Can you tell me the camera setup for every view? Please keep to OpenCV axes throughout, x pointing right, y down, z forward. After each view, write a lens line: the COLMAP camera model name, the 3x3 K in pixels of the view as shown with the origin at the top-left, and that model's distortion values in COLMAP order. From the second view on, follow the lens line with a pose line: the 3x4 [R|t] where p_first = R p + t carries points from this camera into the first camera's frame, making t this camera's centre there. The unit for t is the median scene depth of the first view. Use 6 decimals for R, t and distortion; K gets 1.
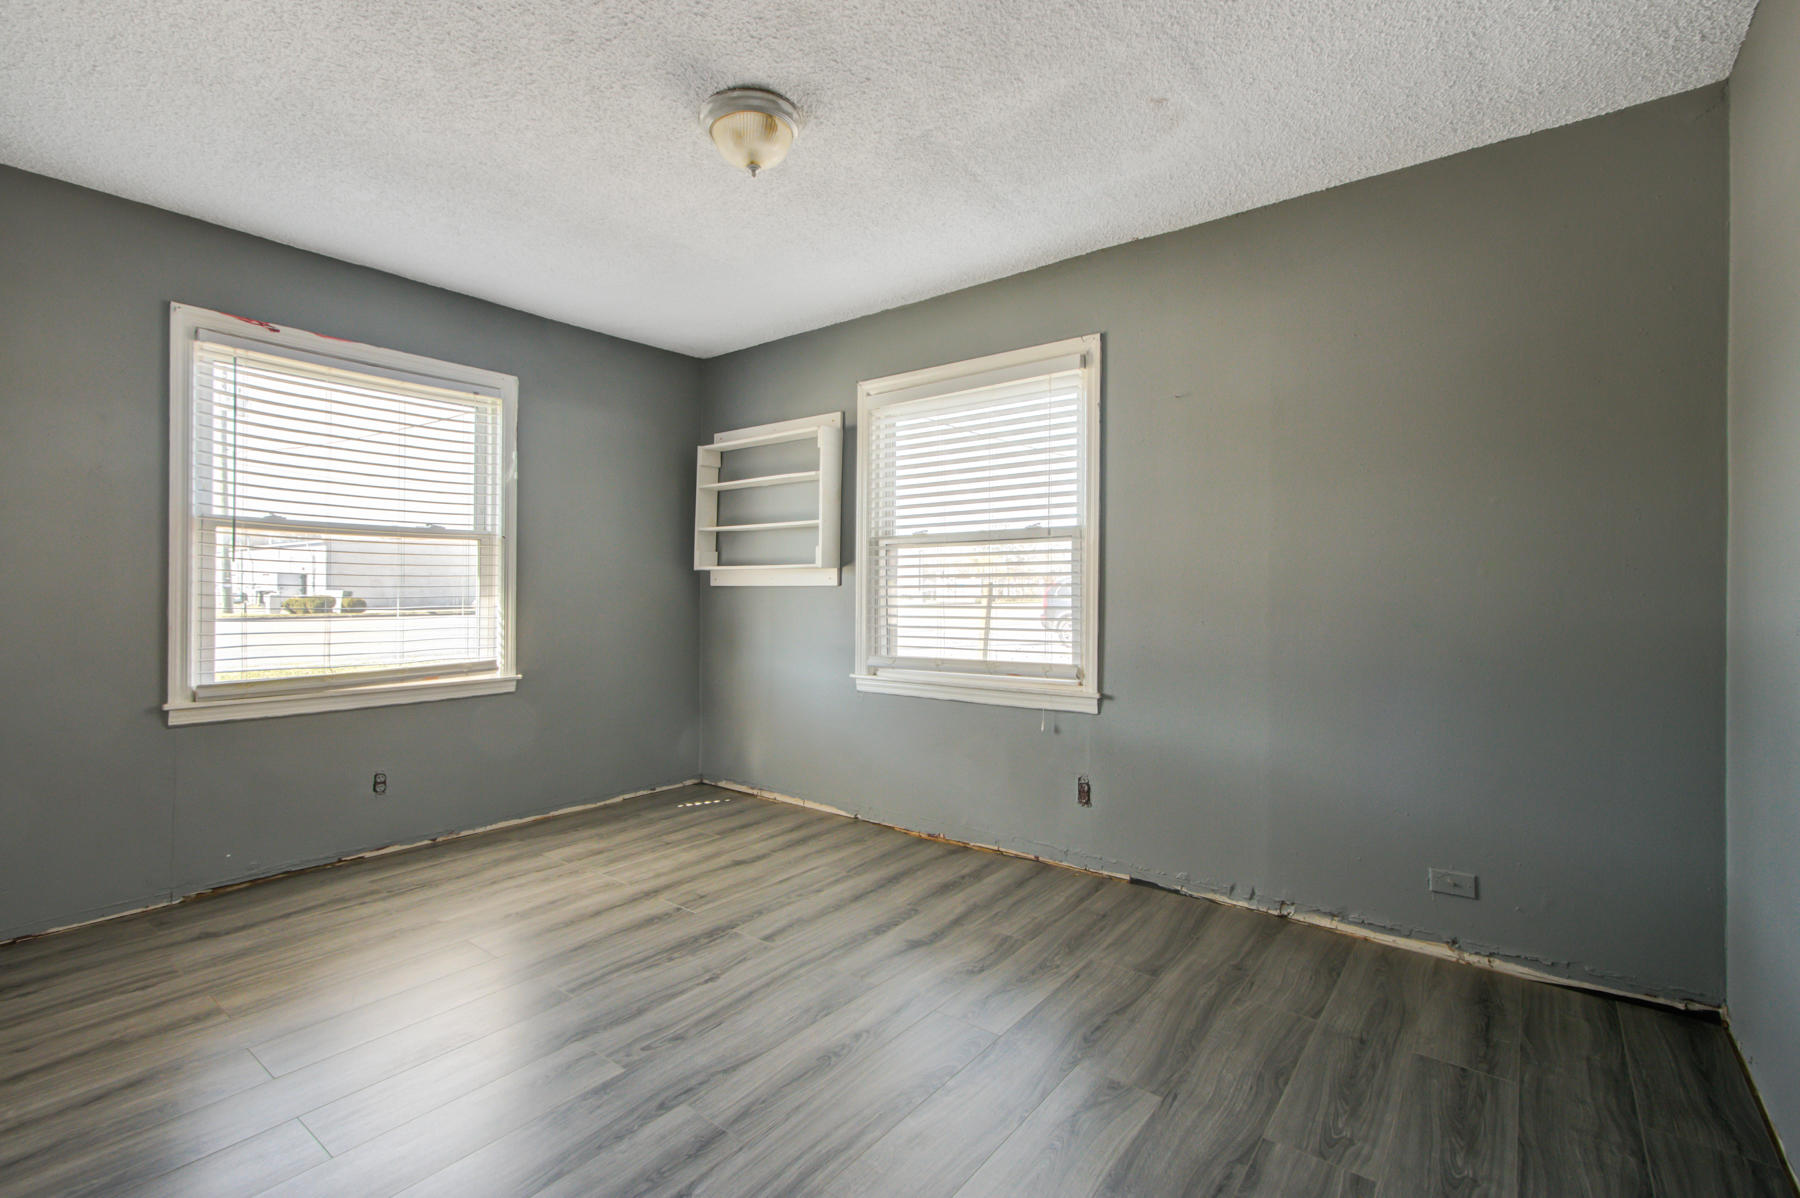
lens RADIAL K [[811.4, 0, 900.0], [0, 811.4, 599.0], [0, 0, 1]] dist [-0.000526, -0.000356]
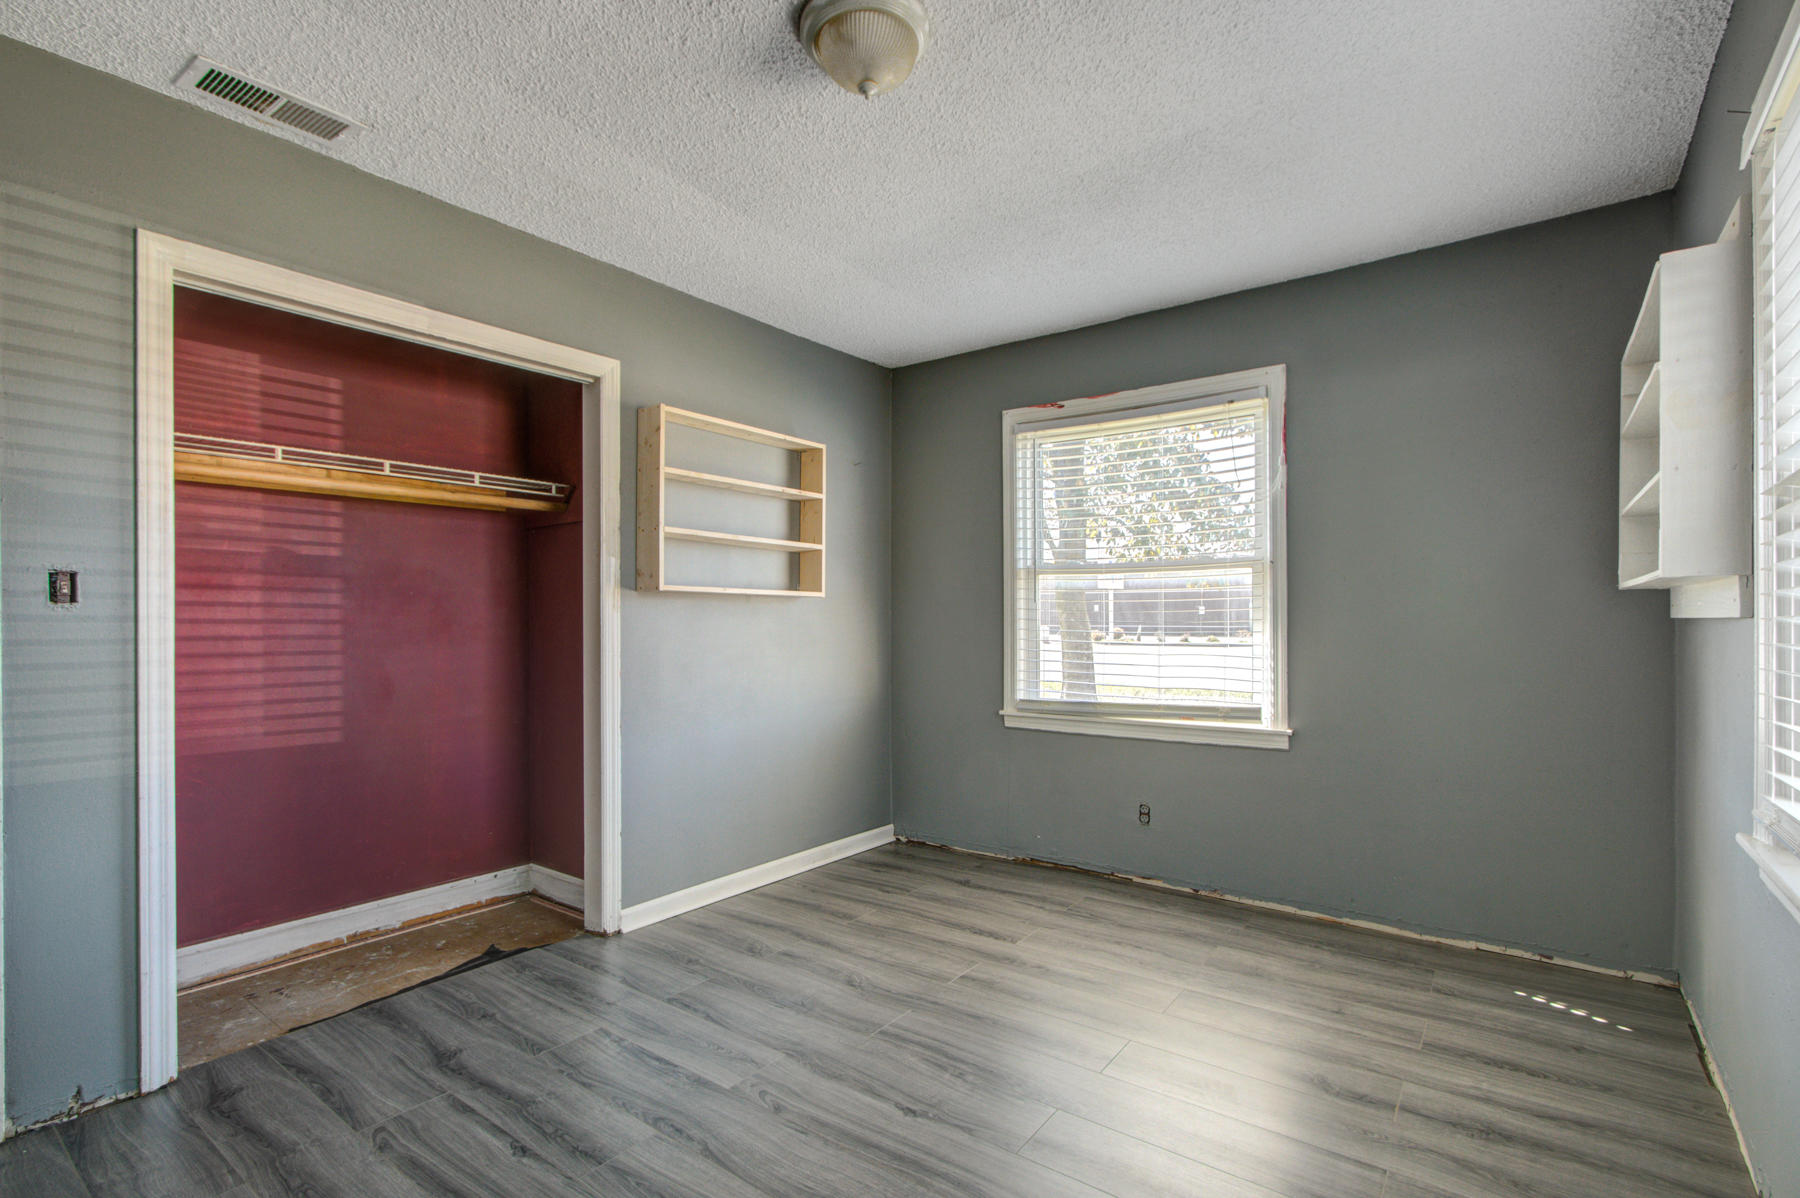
lens RADIAL K [[844.6, 0, 905.2], [0, 844.6, 630.7], [0, 0, 1]] dist [-0.002102, 0.000087]
pose [[0.005959, 0.008355, -0.999947, 0.426498], [-0.008834, 0.999927, 0.008302, -0.010310], [0.999943, 0.008784, 0.006032, 0.701020]]
